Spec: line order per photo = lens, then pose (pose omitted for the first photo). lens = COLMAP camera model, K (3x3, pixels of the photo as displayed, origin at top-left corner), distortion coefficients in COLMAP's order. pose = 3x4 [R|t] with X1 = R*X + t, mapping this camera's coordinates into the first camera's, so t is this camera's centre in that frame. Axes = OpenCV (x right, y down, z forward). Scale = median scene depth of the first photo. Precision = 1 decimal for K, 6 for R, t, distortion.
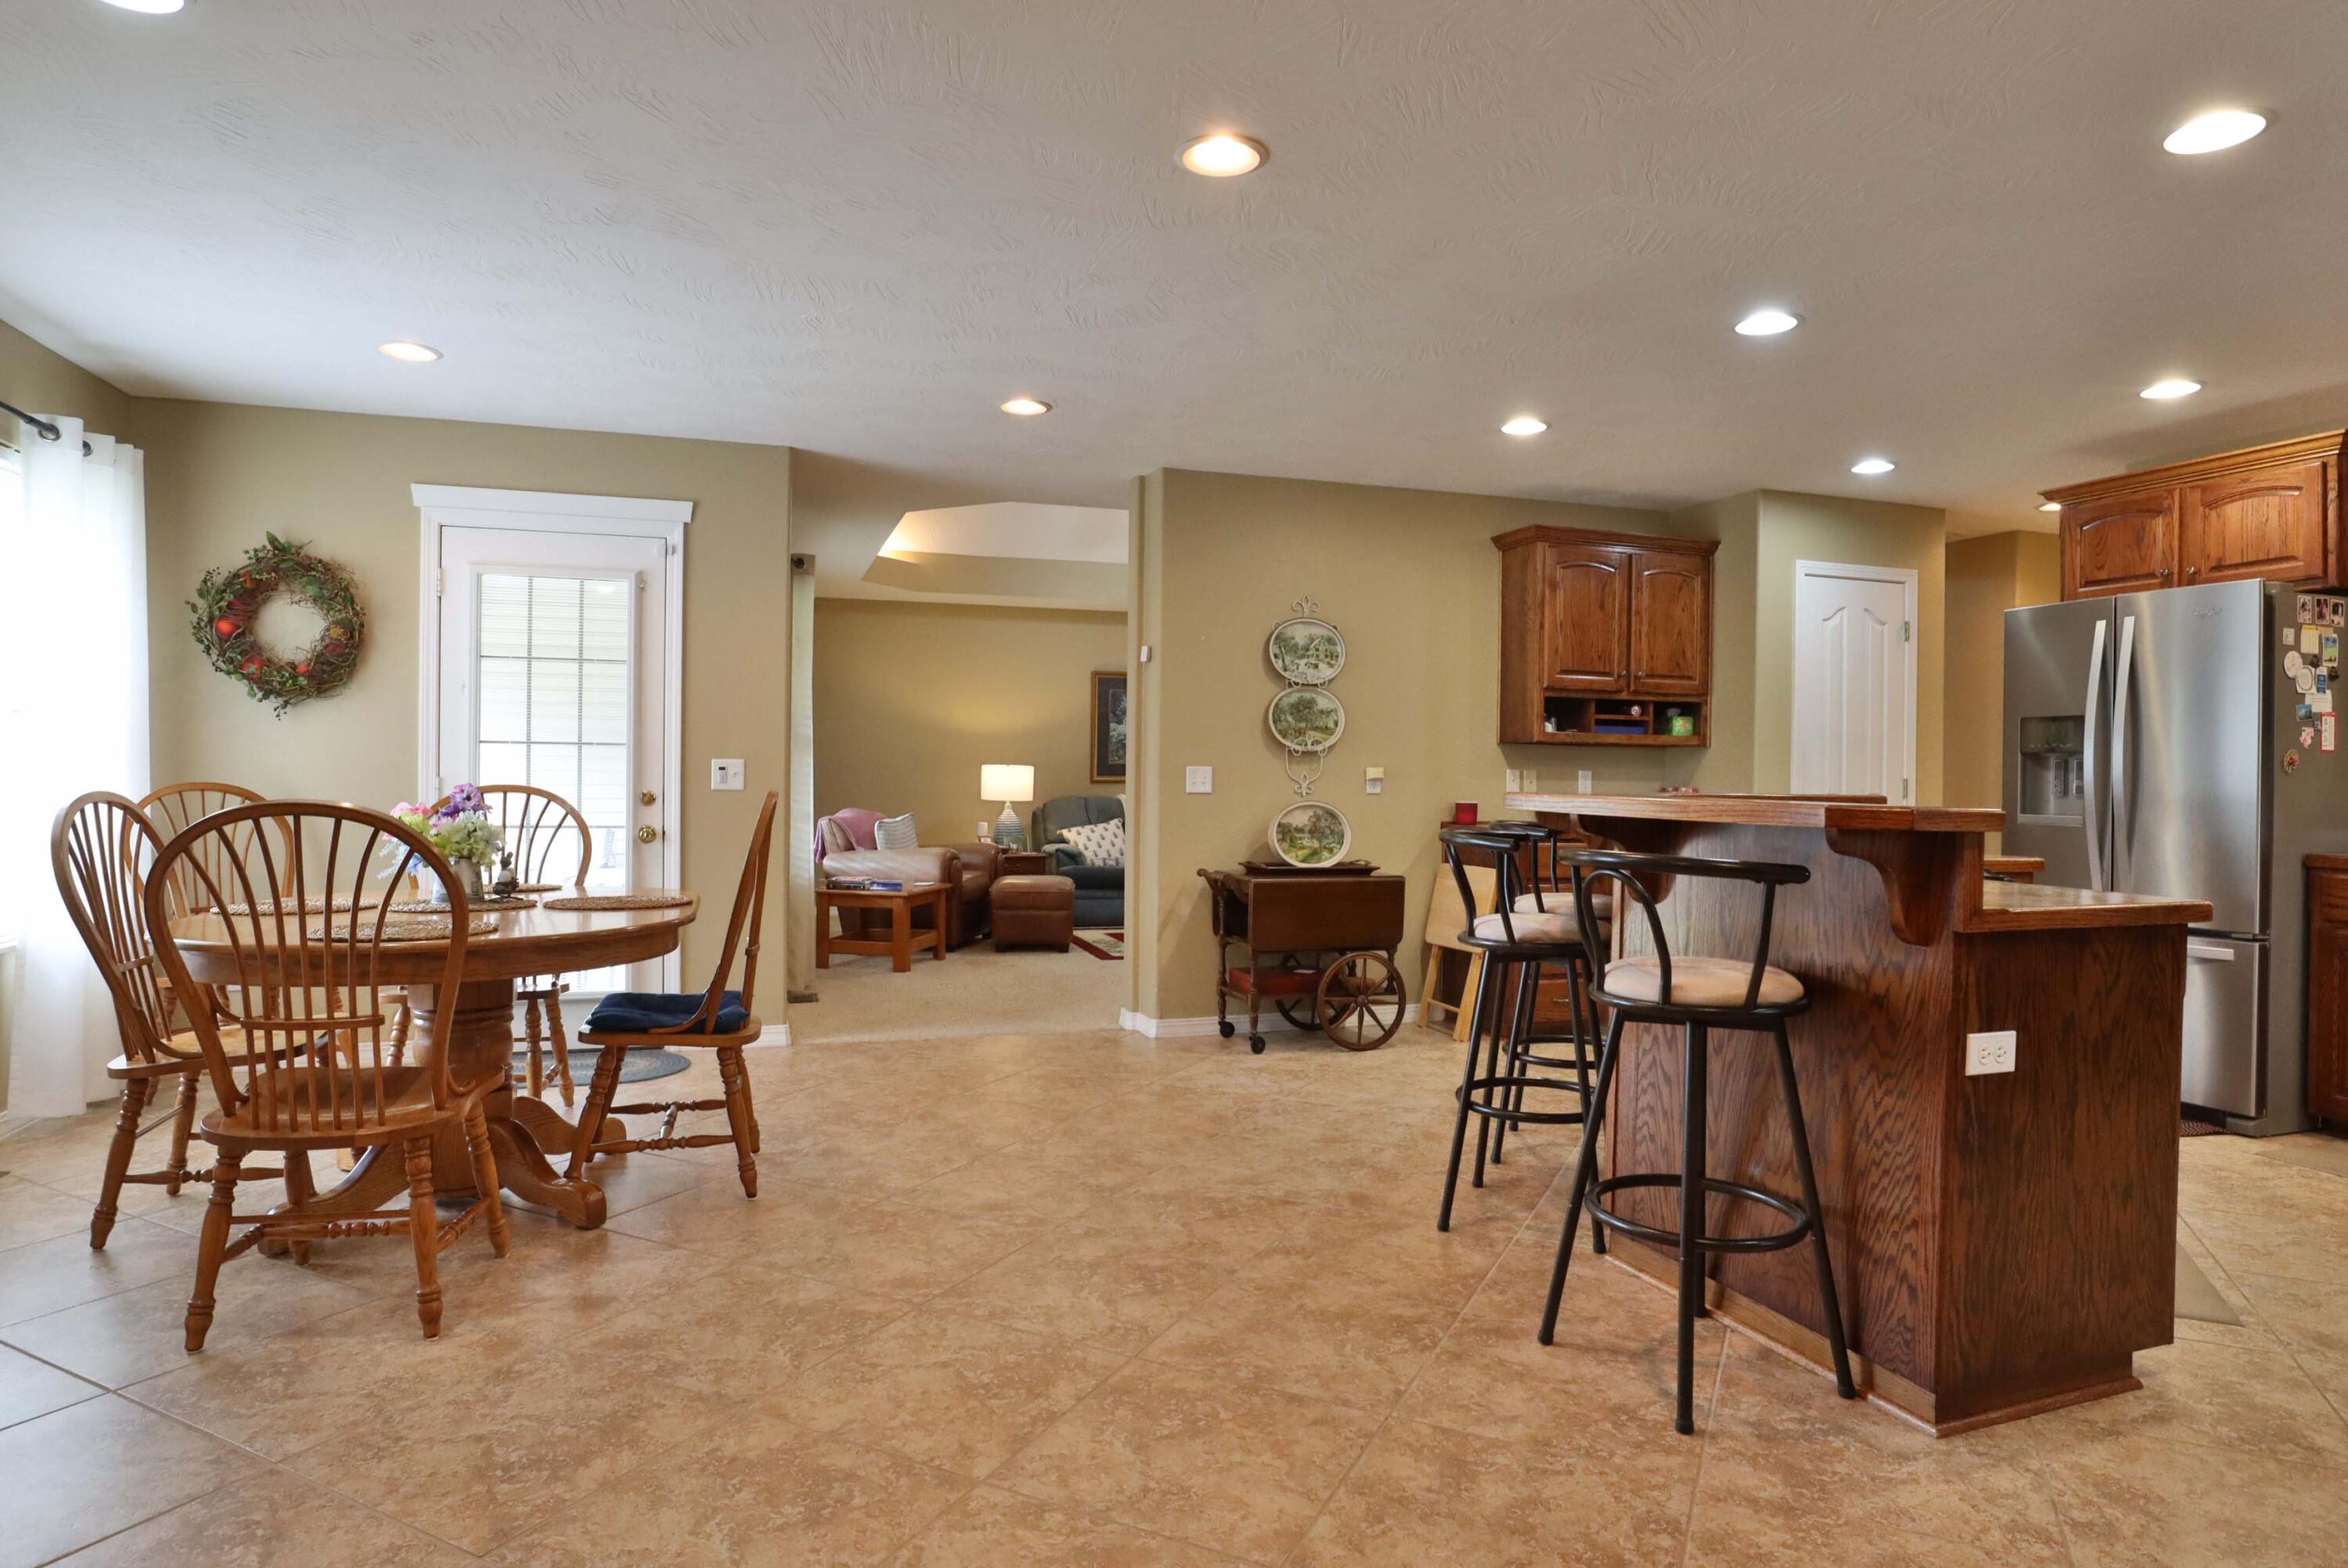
lens RADIAL K [[1334.5, 0, 1176.5], [0, 1334.5, 789.7], [0, 0, 1]] dist [-0.030040, 0.003967]
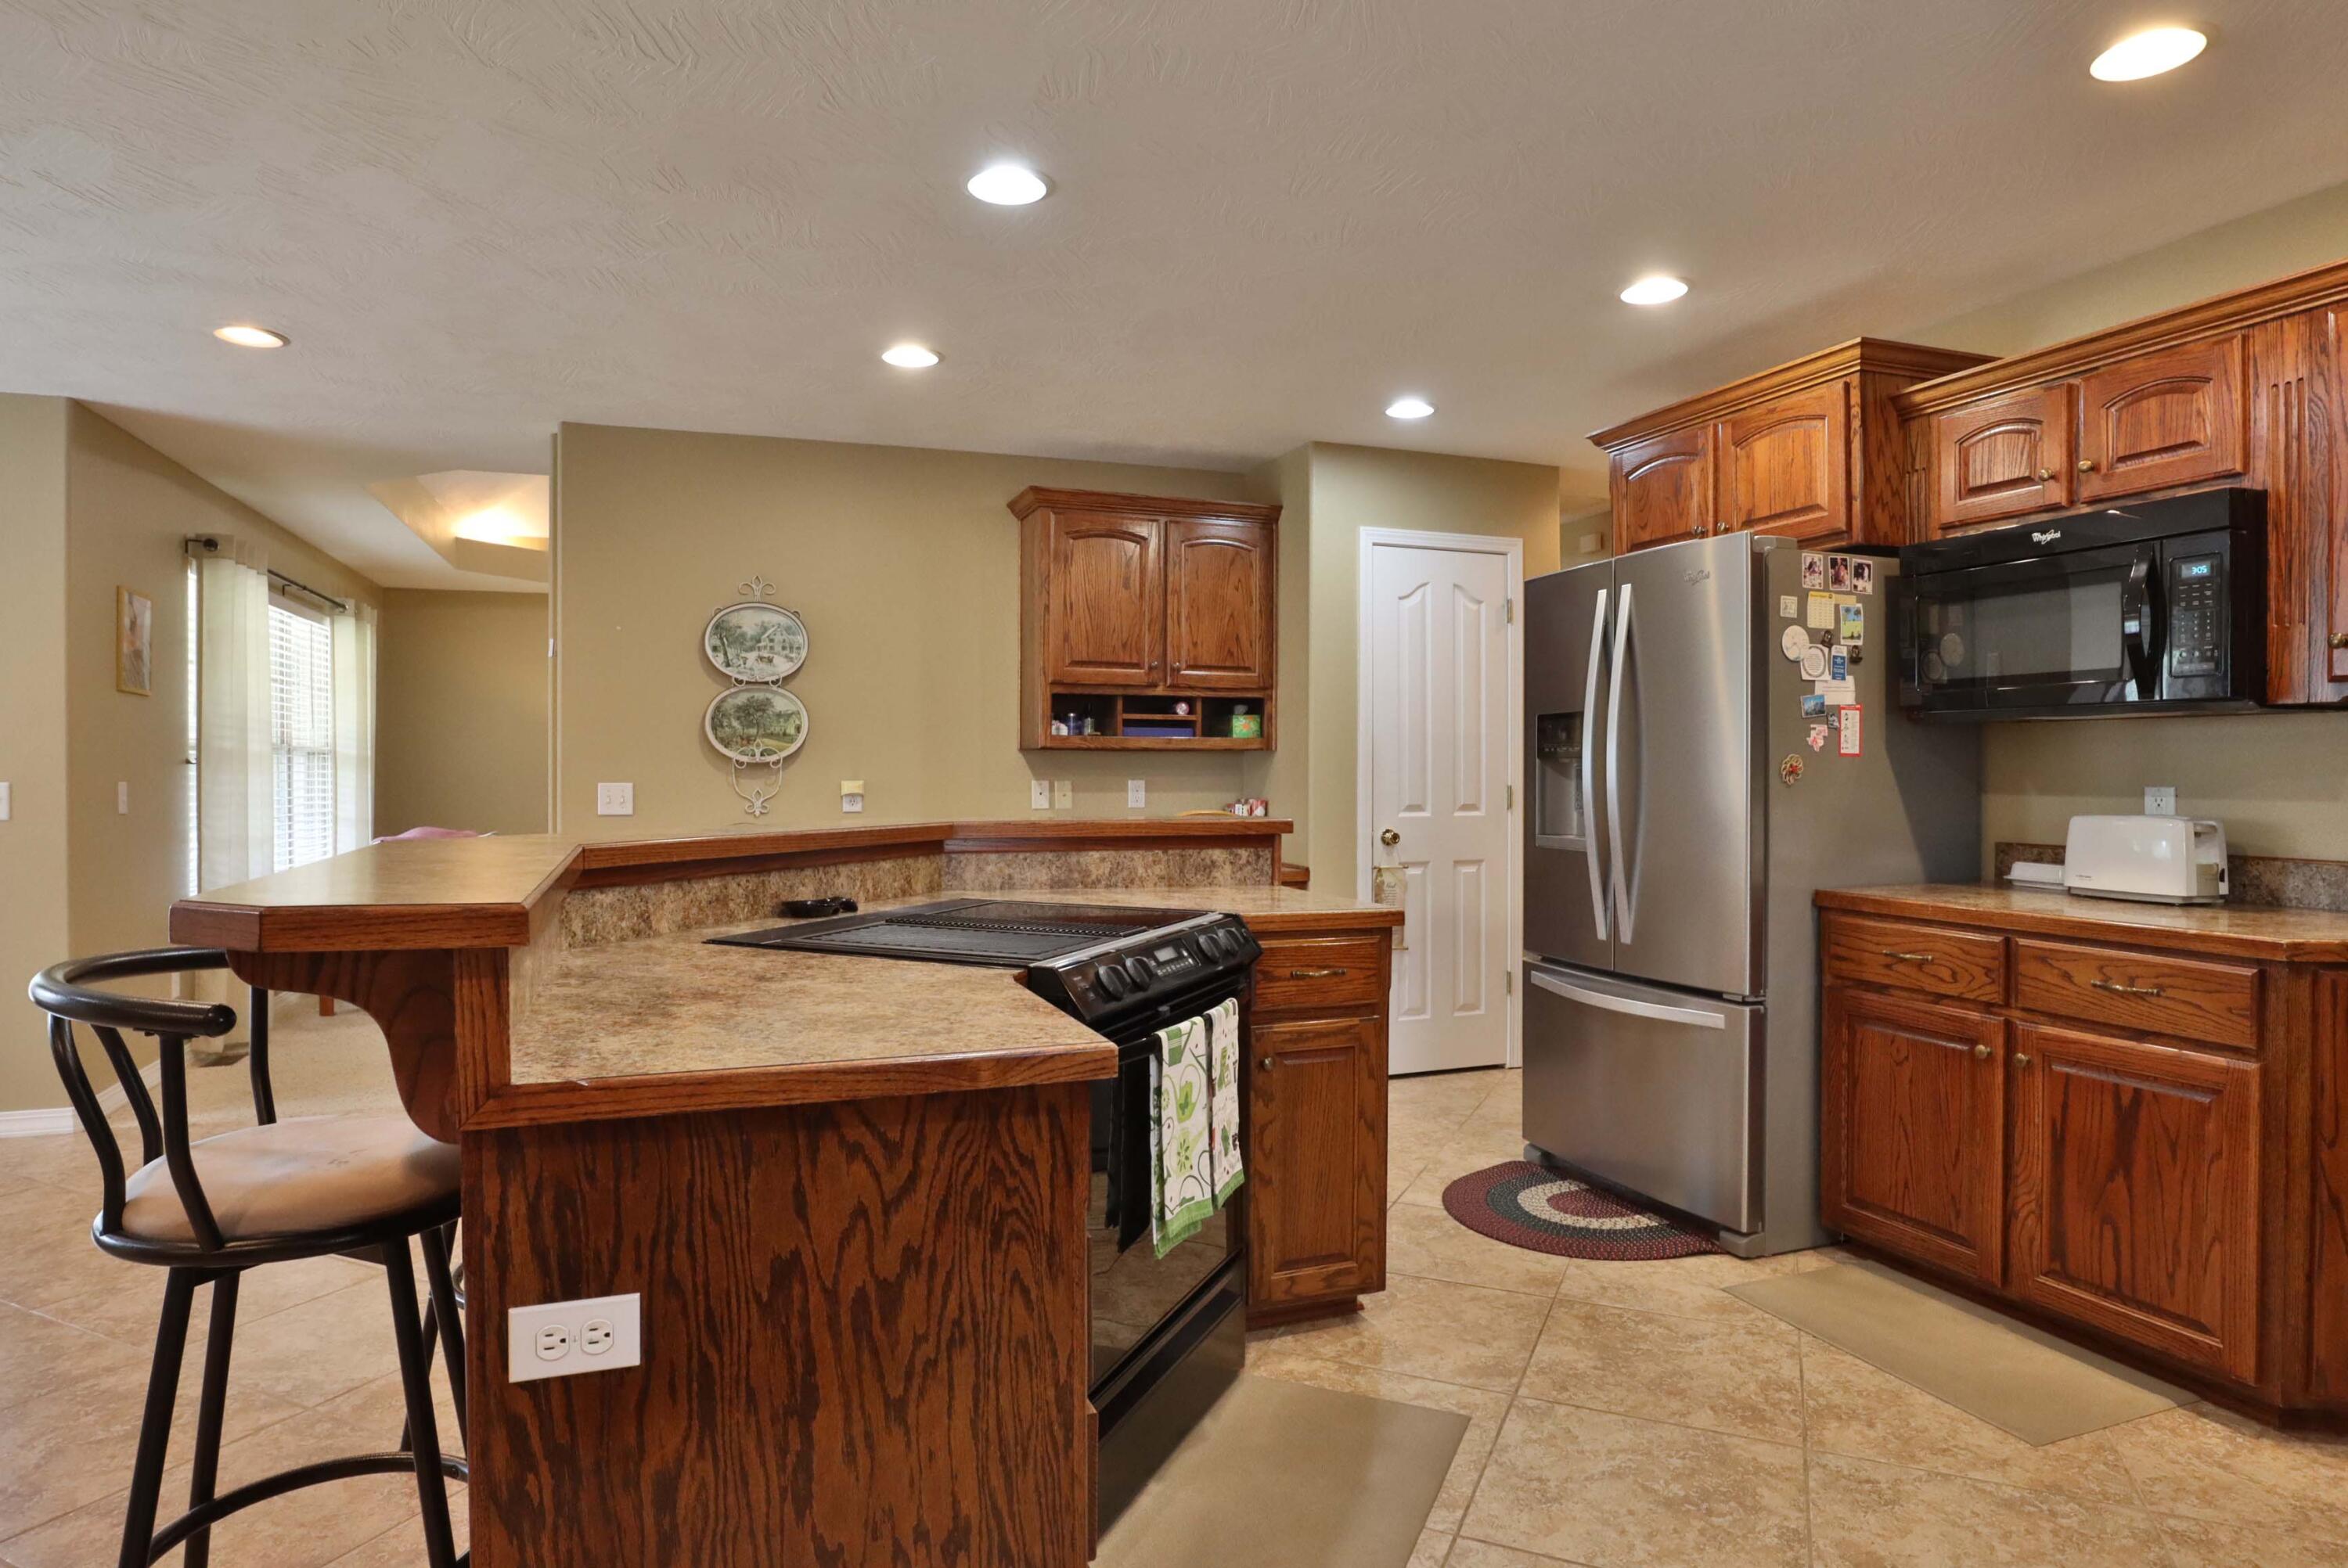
lens RADIAL K [[1334.5, 0, 1172.8], [0, 1334.5, 771.2], [0, 0, 1]] dist [-0.030040, 0.003967]
pose [[0.999557, -0.012178, 0.027144, 0.428448], [0.012429, 0.999881, -0.009121, -0.016586], [-0.027029, 0.009454, 0.999590, 0.213720]]
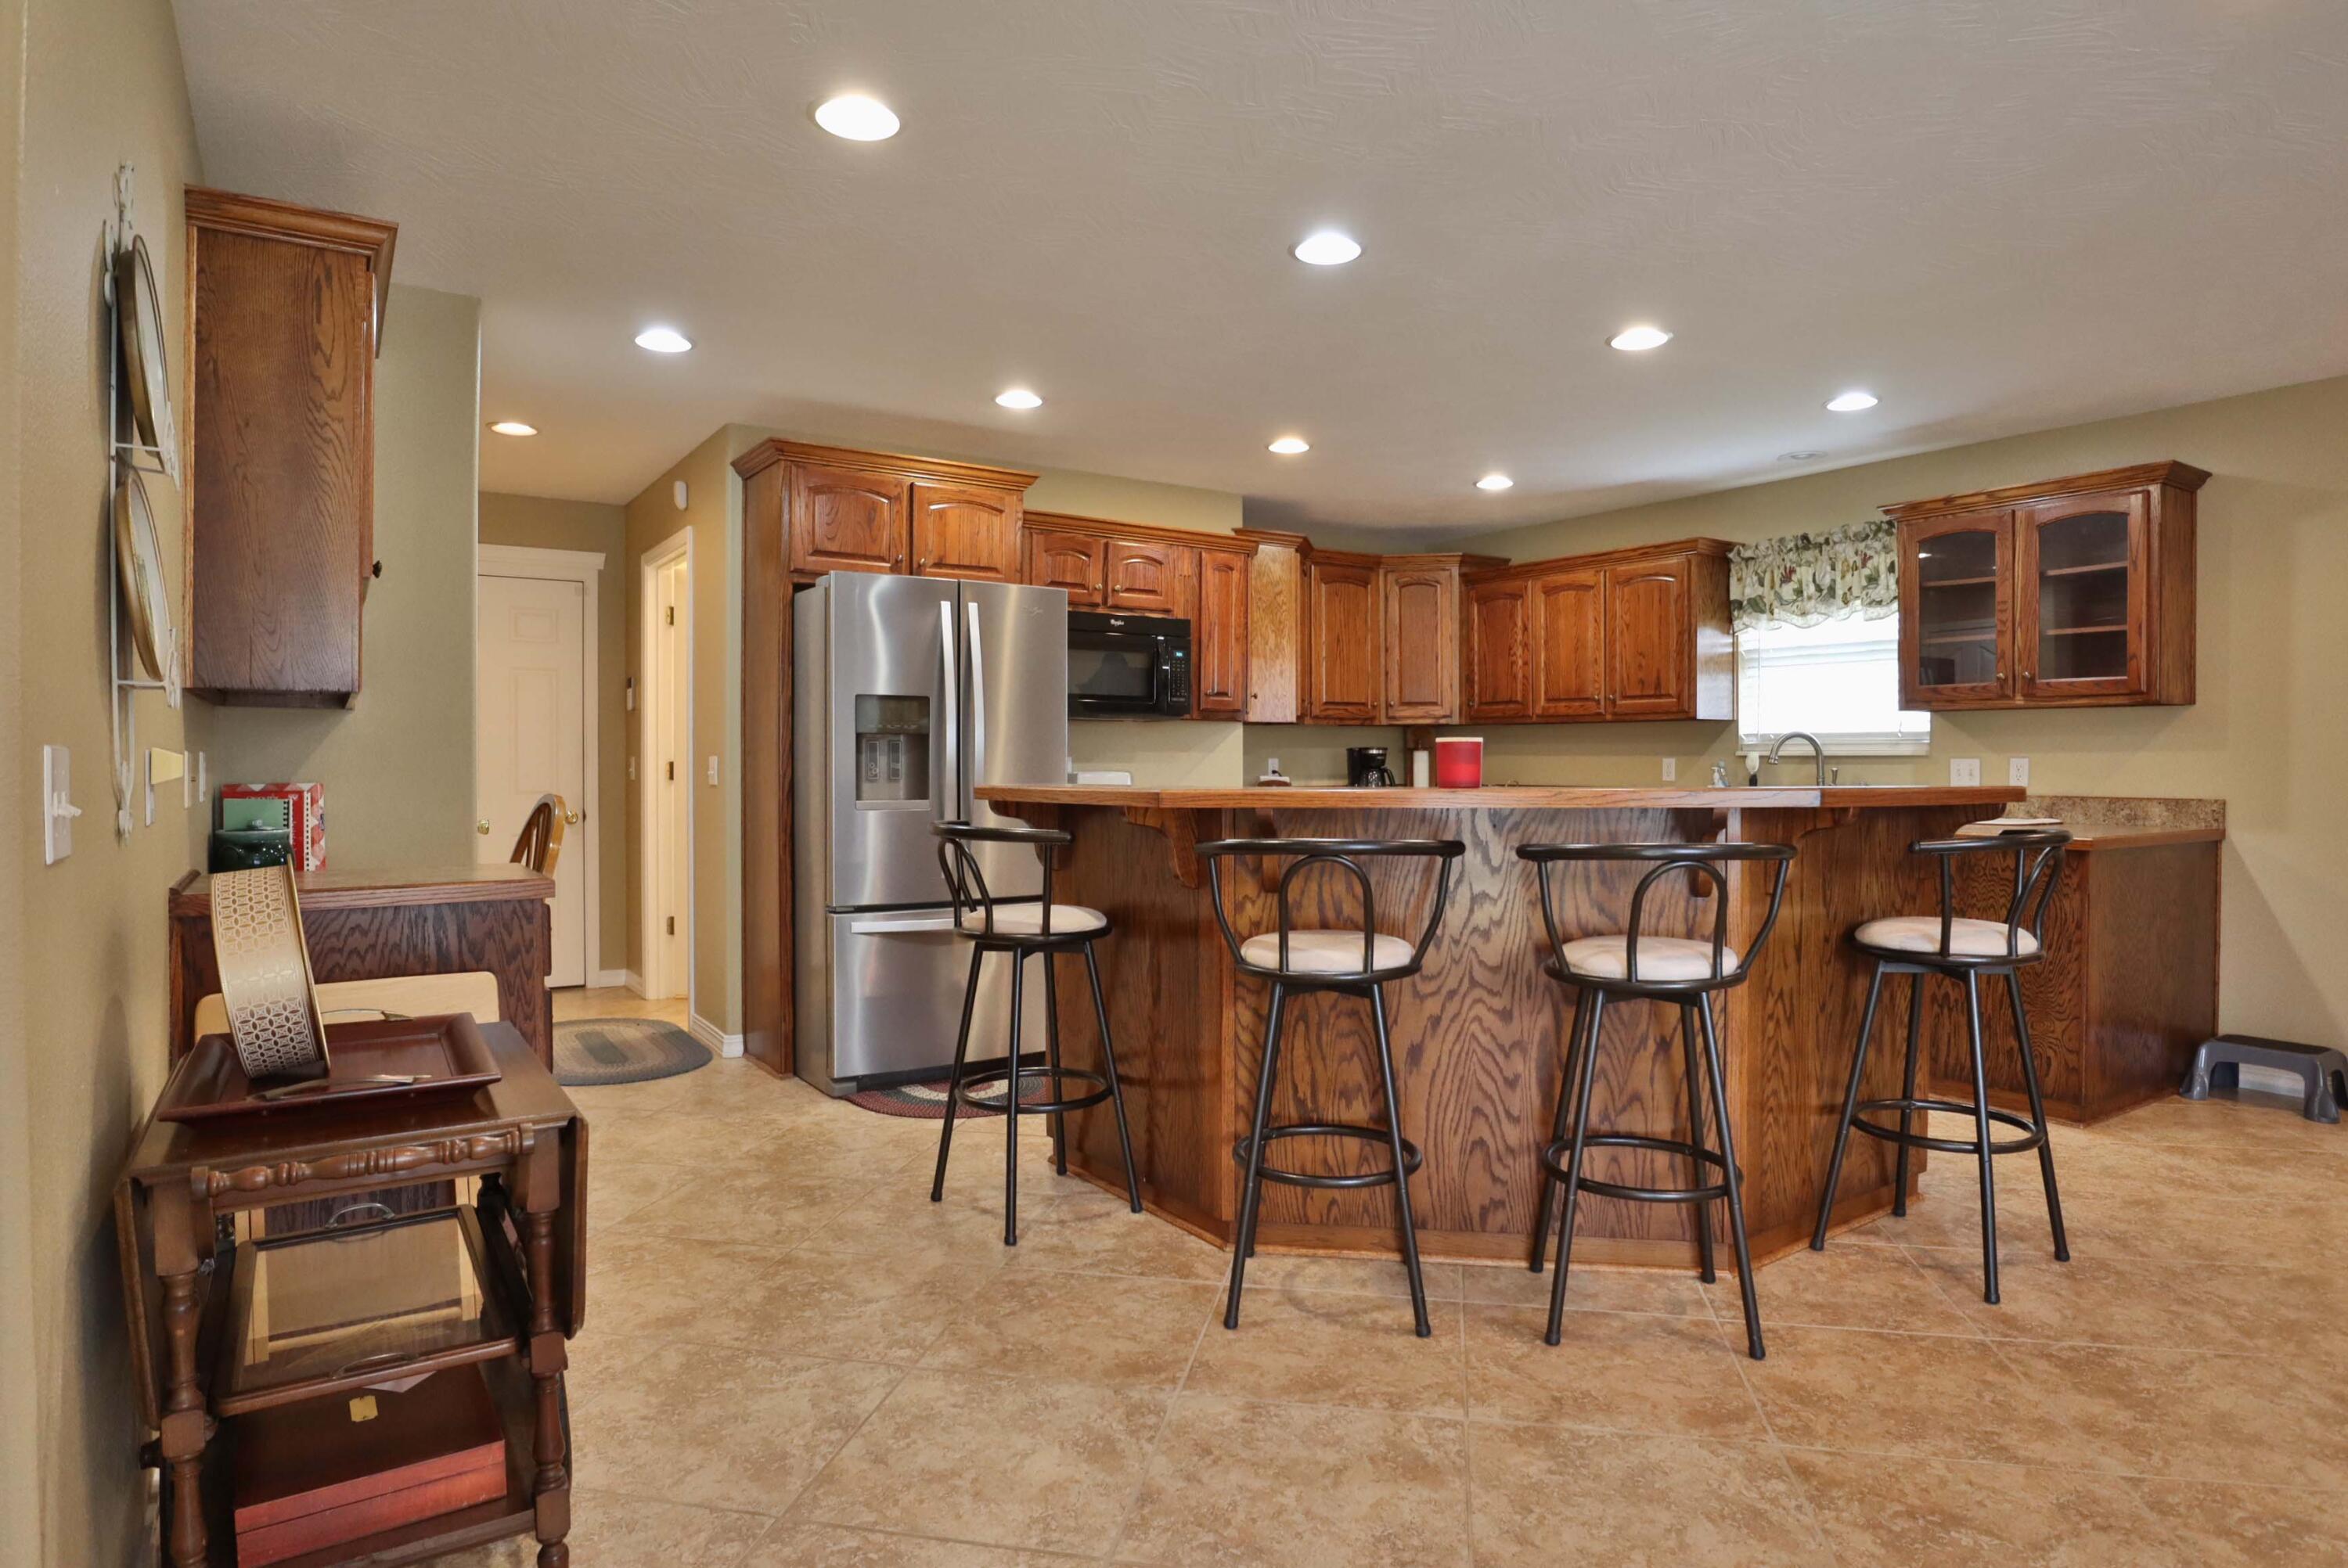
lens RADIAL K [[1334.5, 0, 1175.6], [0, 1334.5, 776.7], [0, 0, 1]] dist [-0.030040, 0.003967]
pose [[-0.269003, -0.019432, 0.962943, -0.321596], [0.010353, 0.999680, 0.023066, -0.018094], [-0.963084, 0.016175, -0.268716, 1.123419]]
